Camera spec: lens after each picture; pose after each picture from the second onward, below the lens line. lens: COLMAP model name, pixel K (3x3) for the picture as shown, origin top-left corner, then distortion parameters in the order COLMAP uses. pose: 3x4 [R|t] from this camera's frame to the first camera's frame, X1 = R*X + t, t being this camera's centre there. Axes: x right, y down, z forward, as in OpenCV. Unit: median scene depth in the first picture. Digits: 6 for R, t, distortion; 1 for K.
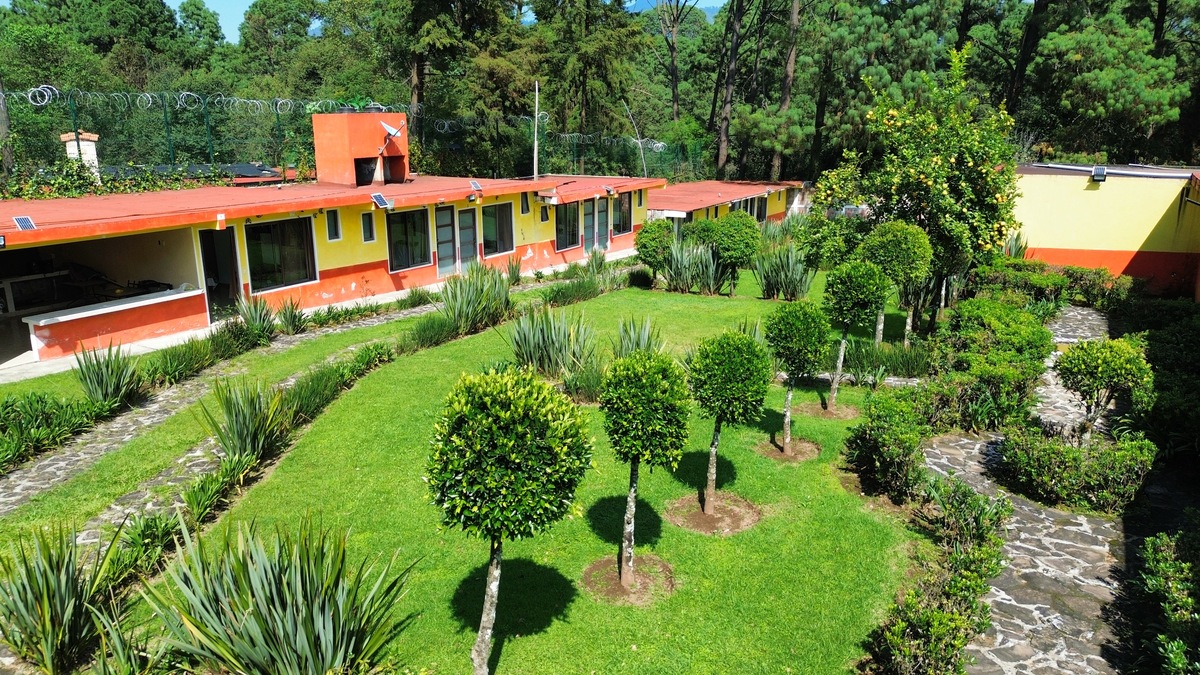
lens RADIAL K [[851.0, 0, 602.6], [0, 851.0, 335.1], [0, 0, 1]] dist [0.070610, -0.065577]
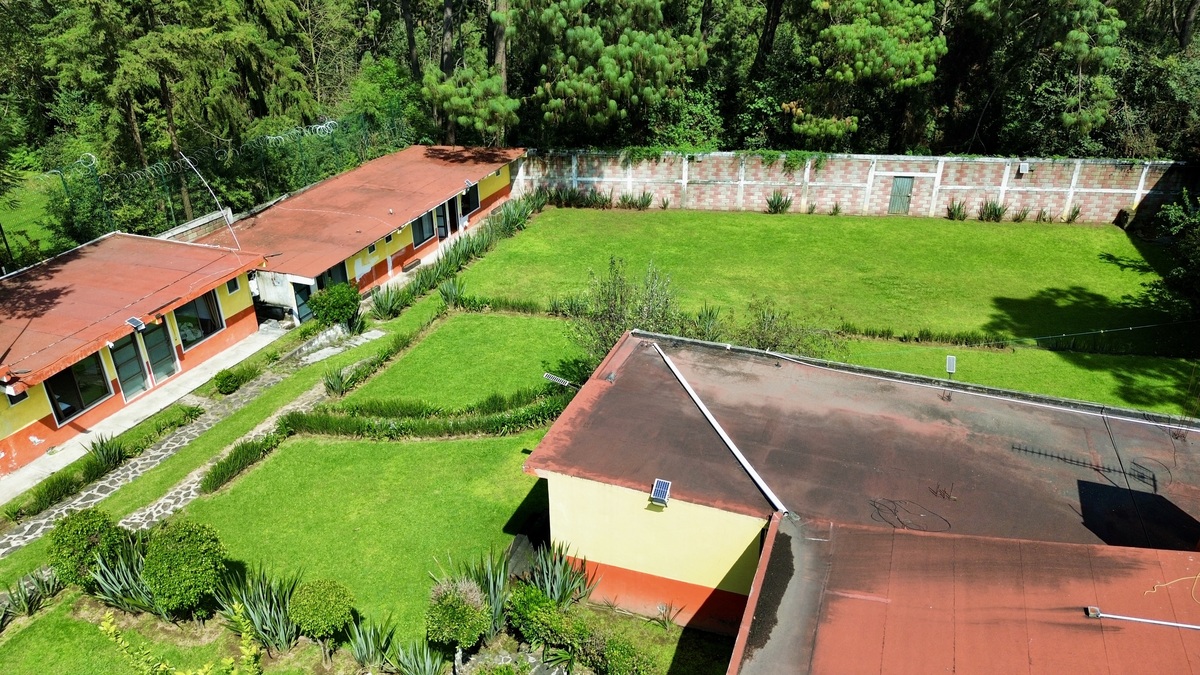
lens RADIAL K [[851.0, 0, 604.1], [0, 851.0, 338.1], [0, 0, 1]] dist [0.070610, -0.065577]
pose [[0.986888, -0.077436, 0.141617, 0.368922], [0.043457, 0.972477, 0.228911, -0.391459], [-0.155446, -0.219755, 0.963091, 0.309765]]
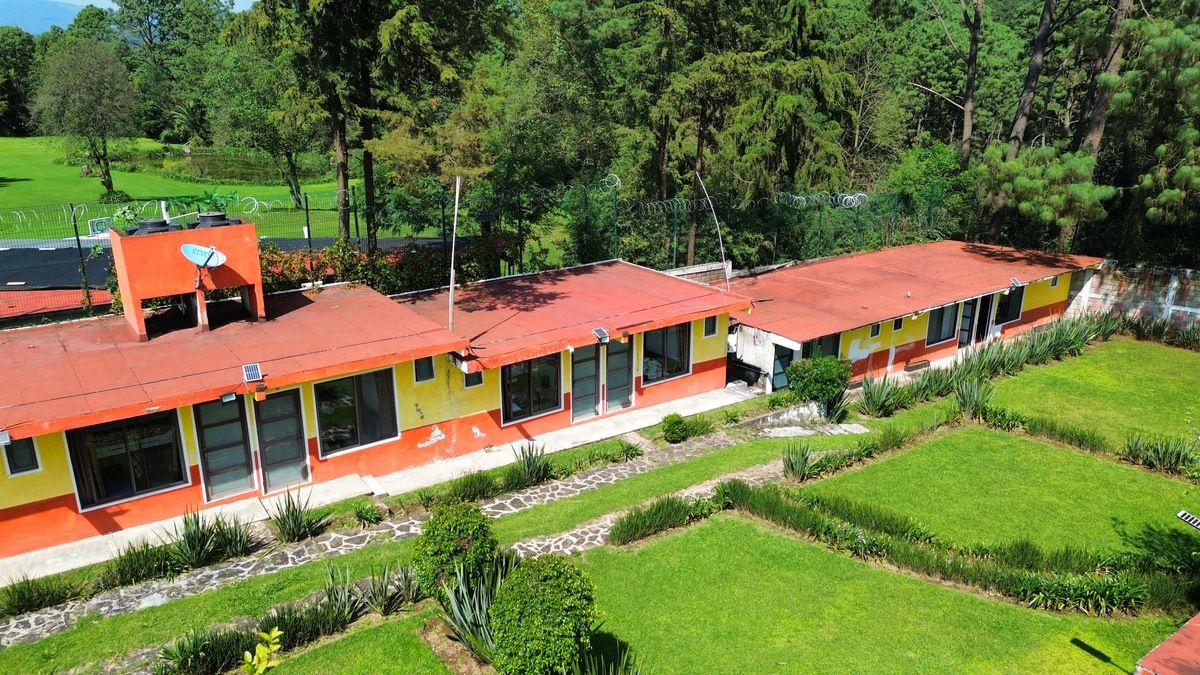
lens RADIAL K [[851.0, 0, 604.2], [0, 851.0, 333.1], [0, 0, 1]] dist [0.070610, -0.065577]
pose [[0.910461, 0.130915, -0.392328, 0.325497], [-0.108404, 0.990955, 0.079100, -0.283084], [0.399135, -0.029488, 0.916418, 0.540795]]
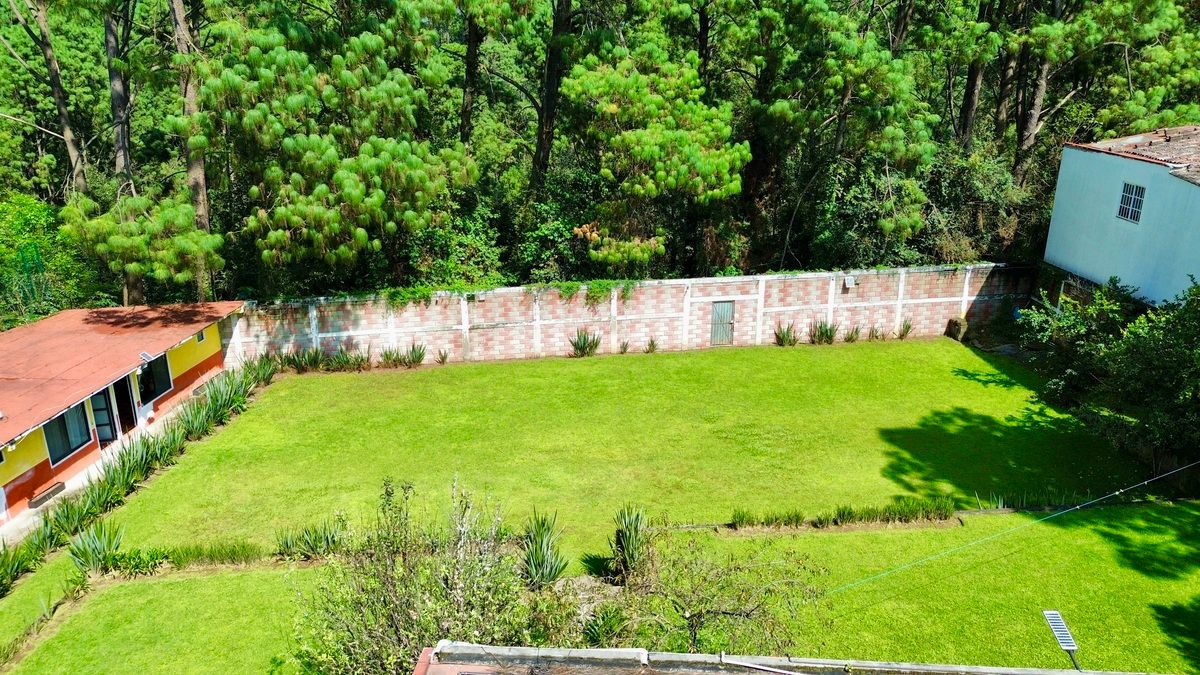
lens RADIAL K [[851.0, 0, 605.0], [0, 851.0, 332.7], [0, 0, 1]] dist [0.070610, -0.065577]
pose [[0.899583, -0.135129, 0.415320, 0.436853], [0.110402, 0.990406, 0.083110, -0.375769], [-0.422566, -0.028912, 0.905871, 0.703357]]
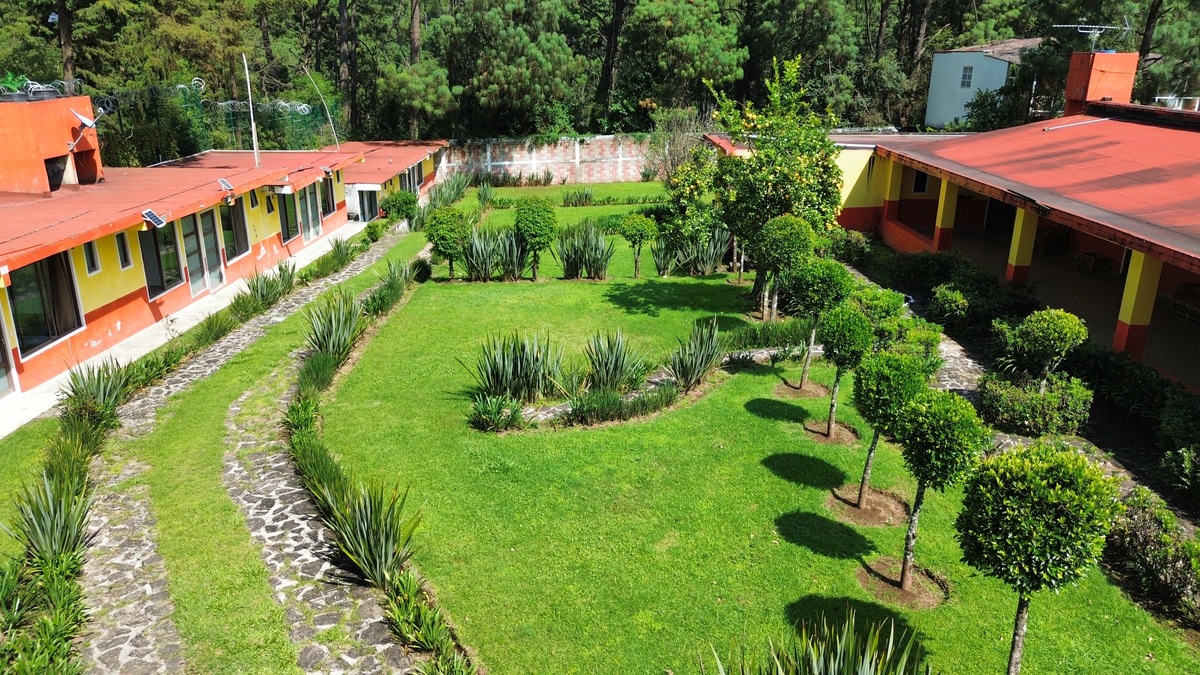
lens RADIAL K [[851.0, 0, 605.0], [0, 851.0, 341.2], [0, 0, 1]] dist [0.070610, -0.065577]
pose [[0.863490, -0.157438, 0.479164, -0.261367], [0.120266, 0.986900, 0.107535, -0.068081], [-0.489817, -0.035229, 0.871113, 0.058452]]
